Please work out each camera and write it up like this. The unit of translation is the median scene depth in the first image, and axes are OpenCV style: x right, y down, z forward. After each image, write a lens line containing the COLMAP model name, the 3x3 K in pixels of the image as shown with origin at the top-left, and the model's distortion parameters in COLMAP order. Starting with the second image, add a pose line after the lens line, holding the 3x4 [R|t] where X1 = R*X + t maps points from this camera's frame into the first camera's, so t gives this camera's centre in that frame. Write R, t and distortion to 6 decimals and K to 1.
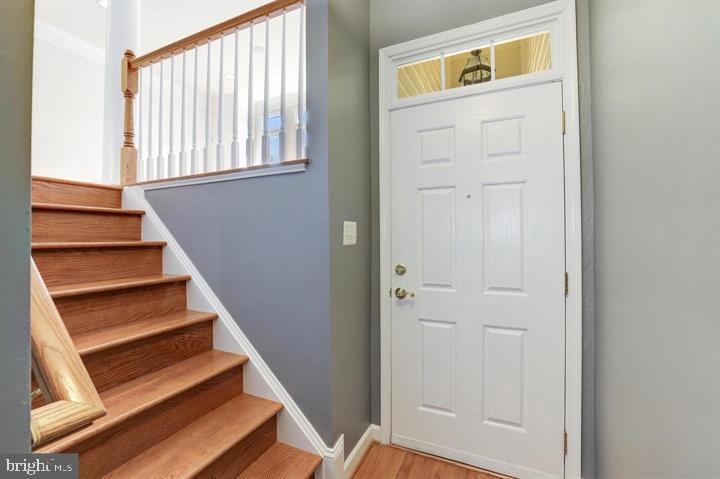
lens RADIAL K [[313.0, 0, 358.9], [0, 313.0, 238.4], [0, 0, 1]] dist [-0.045477, 0.015231]
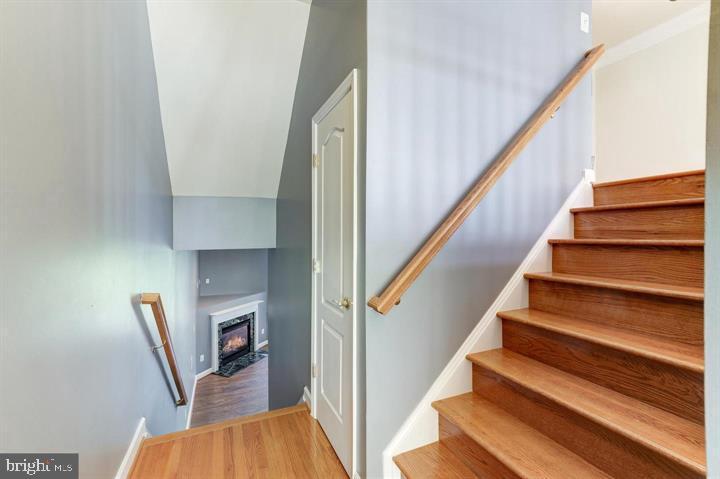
lens RADIAL K [[313.0, 0, 362.2], [0, 313.0, 232.2], [0, 0, 1]] dist [-0.045477, 0.015231]
pose [[-0.646658, -0.003981, -0.762770, 0.426139], [-0.005849, 0.999983, -0.000260, -0.006016], [0.762758, 0.004293, -0.646670, 0.970684]]
